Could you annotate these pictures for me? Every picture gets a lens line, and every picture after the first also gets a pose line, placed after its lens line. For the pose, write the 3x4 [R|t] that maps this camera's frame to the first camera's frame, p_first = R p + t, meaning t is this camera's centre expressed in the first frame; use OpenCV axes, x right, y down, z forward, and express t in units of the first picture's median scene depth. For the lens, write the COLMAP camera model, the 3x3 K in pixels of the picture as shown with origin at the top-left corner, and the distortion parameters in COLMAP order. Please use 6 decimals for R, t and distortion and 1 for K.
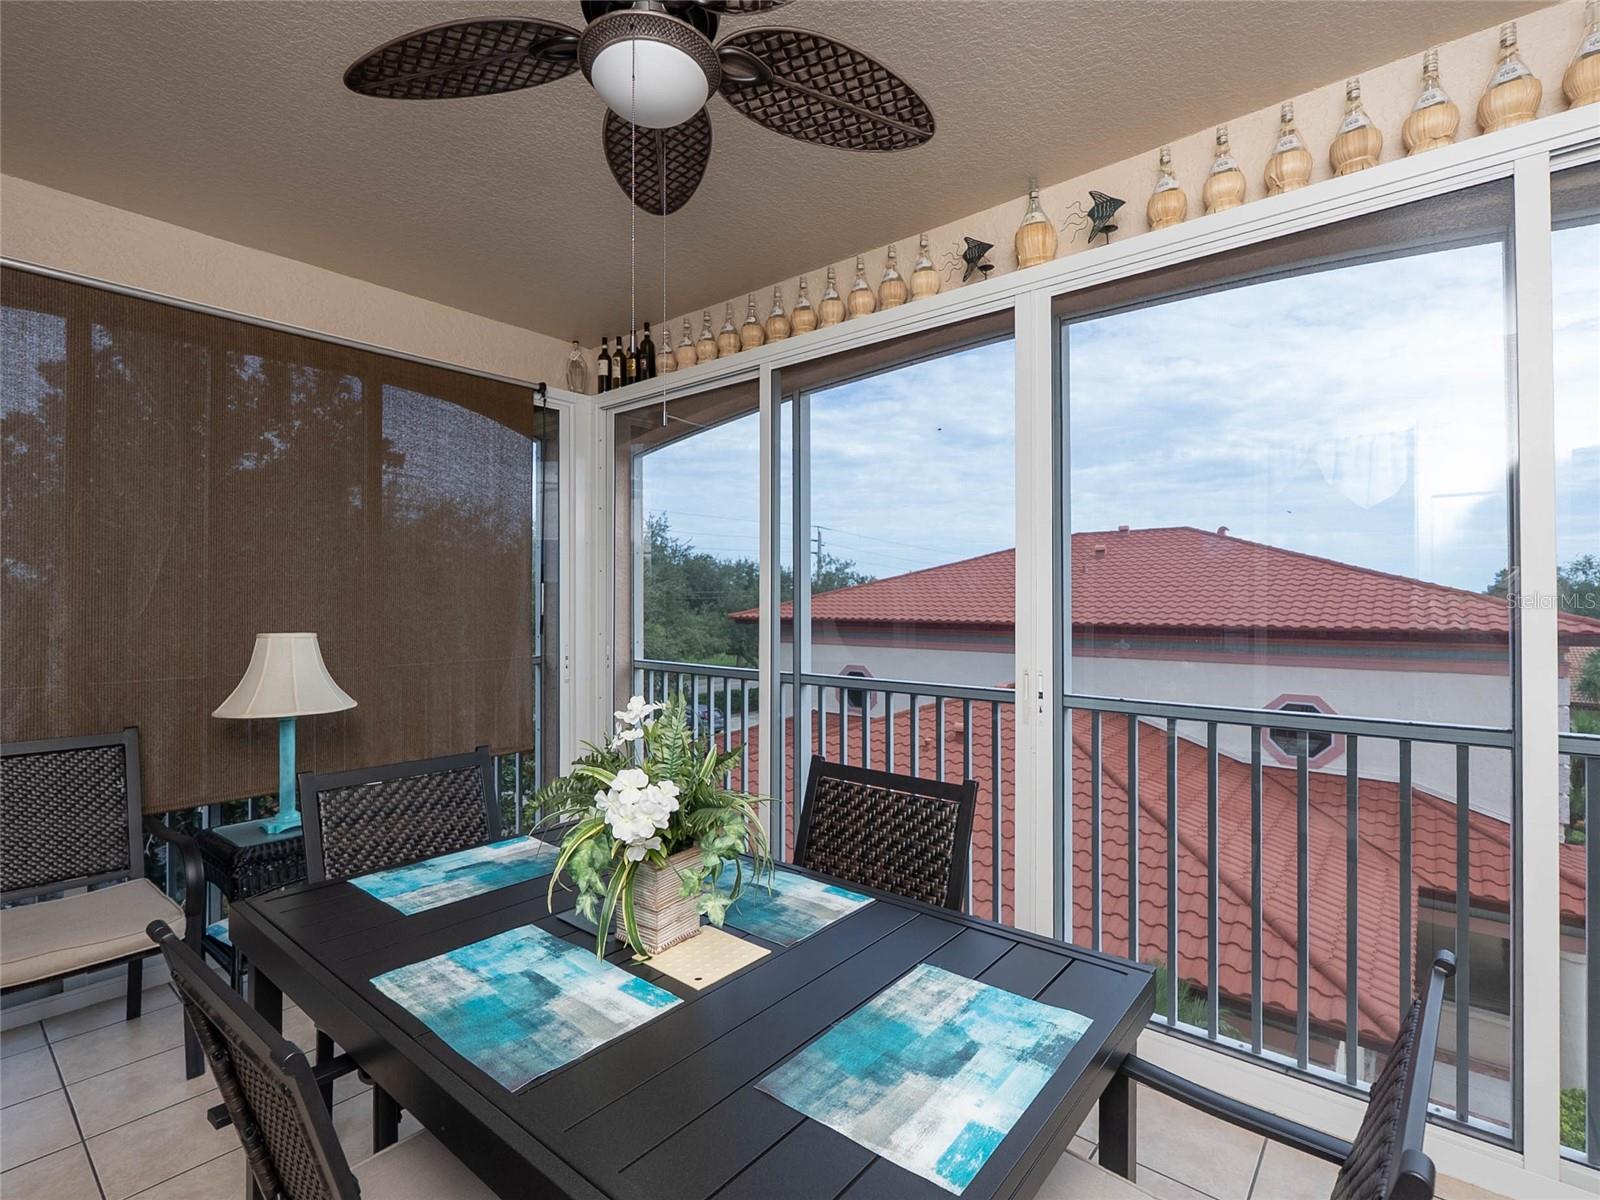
lens RADIAL K [[755.8, 0, 807.6], [0, 755.8, 594.6], [0, 0, 1]] dist [-0.007664, -0.000704]
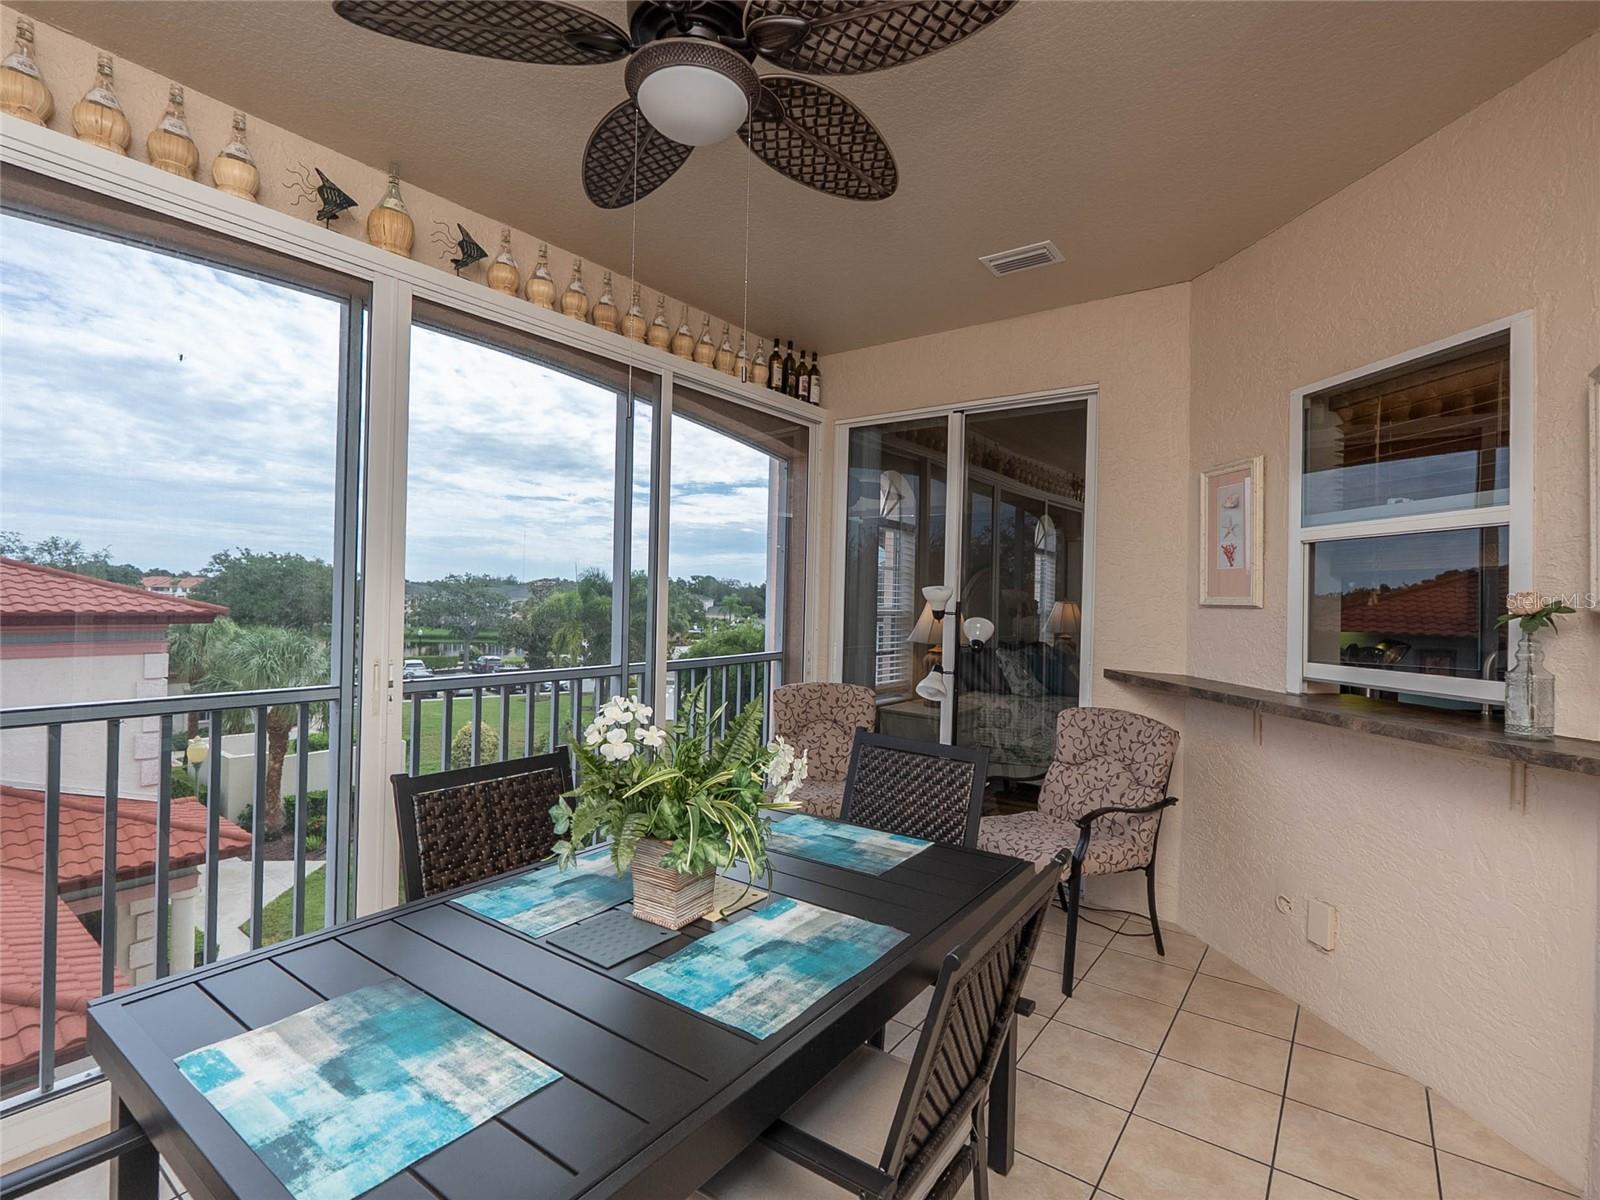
lens RADIAL K [[755.8, 0, 807.6], [0, 755.8, 594.6], [0, 0, 1]] dist [-0.007664, -0.000704]
pose [[-0.053316, 0.003551, 0.998571, -1.121945], [-0.031539, 0.999489, -0.005238, 0.003340], [-0.998079, -0.031773, -0.053177, 0.781301]]
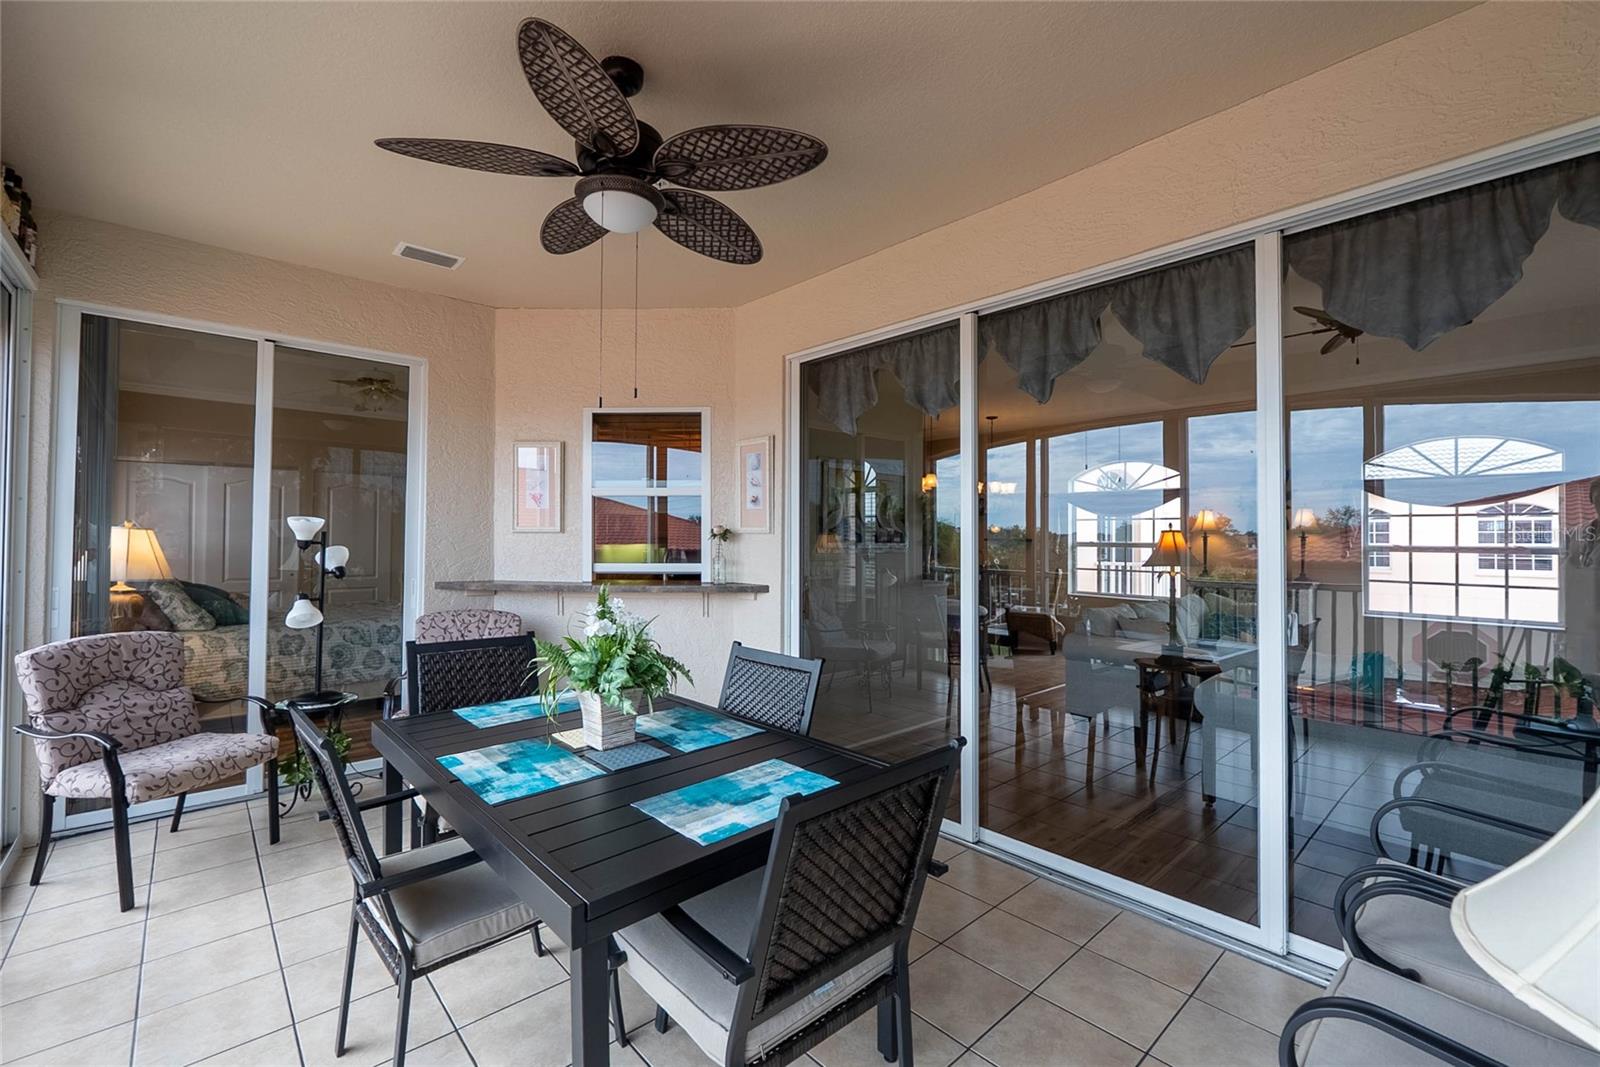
lens RADIAL K [[668.3, 0, 799.3], [0, 668.3, 524.9], [0, 0, 1]] dist [-0.002561, -0.000146]
pose [[-0.989189, -0.002325, 0.146626, -0.709164], [-0.006516, 0.999584, -0.028105, 0.025605], [-0.146500, -0.028756, -0.988793, 2.081834]]
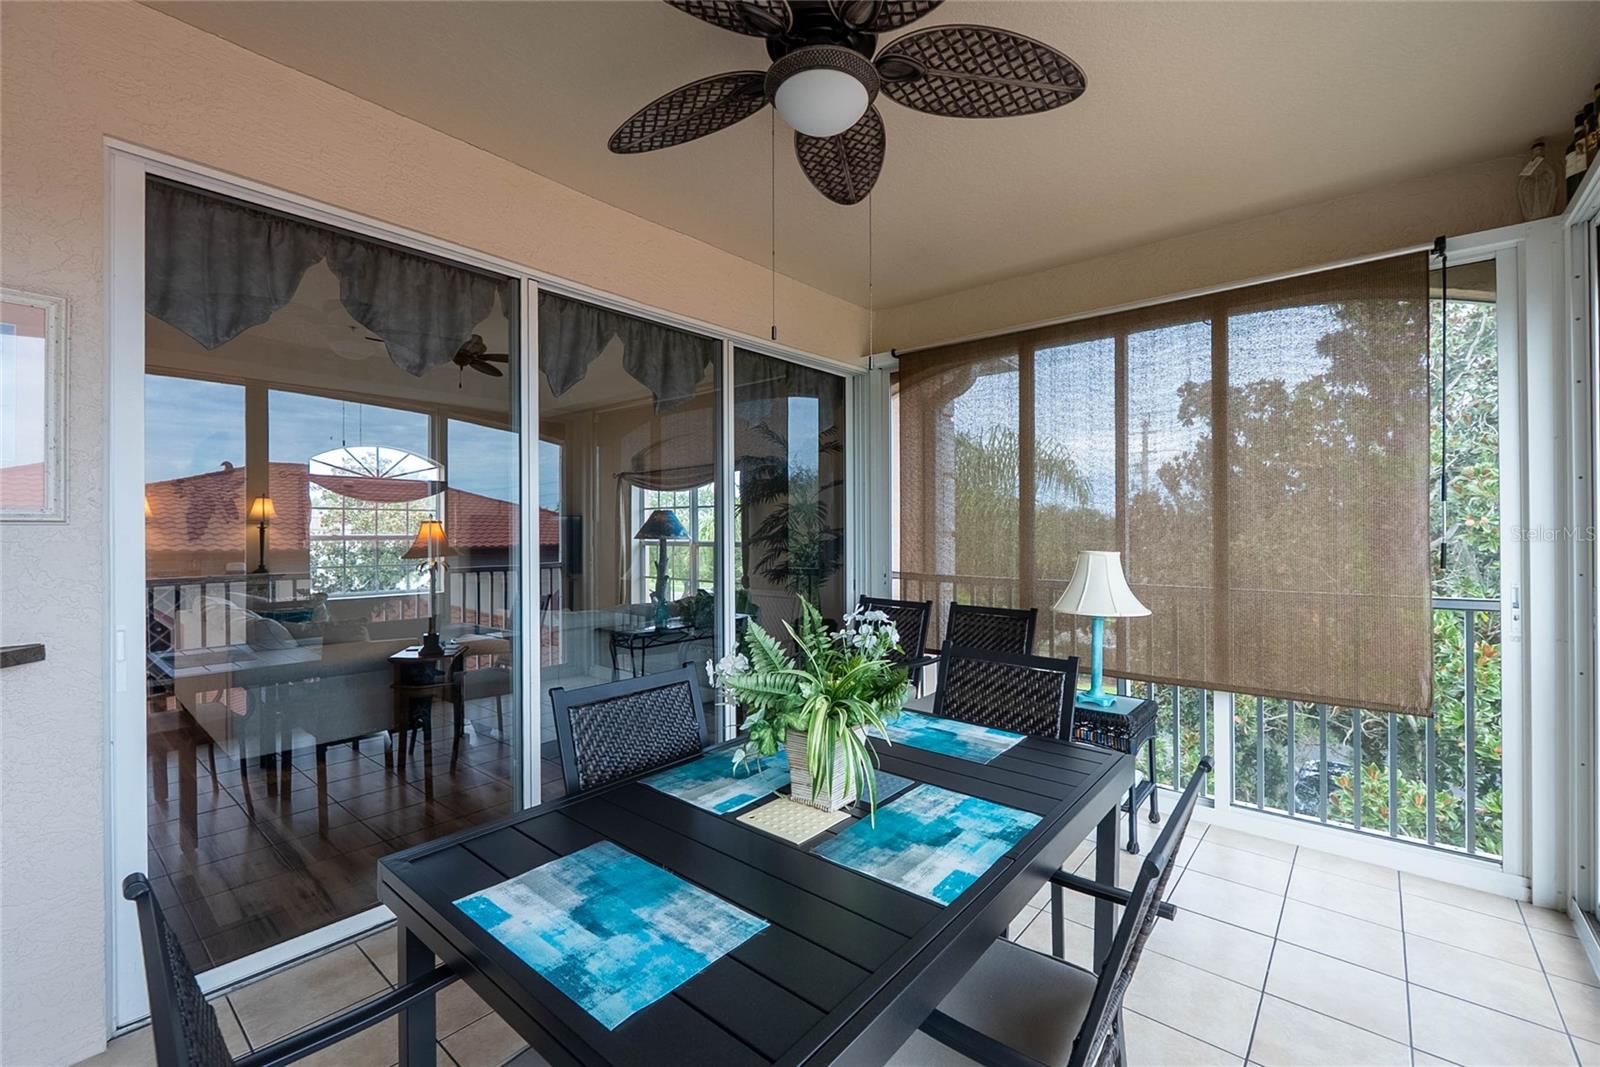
lens RADIAL K [[675.6, 0, 805.0], [0, 675.6, 527.8], [0, 0, 1]] dist [-0.002051, -0.000214]
pose [[-0.017933, -0.002355, -0.999836, 0.794565], [0.012517, 0.999918, -0.002580, 0.013793], [0.999761, -0.012561, -0.017902, 0.877451]]
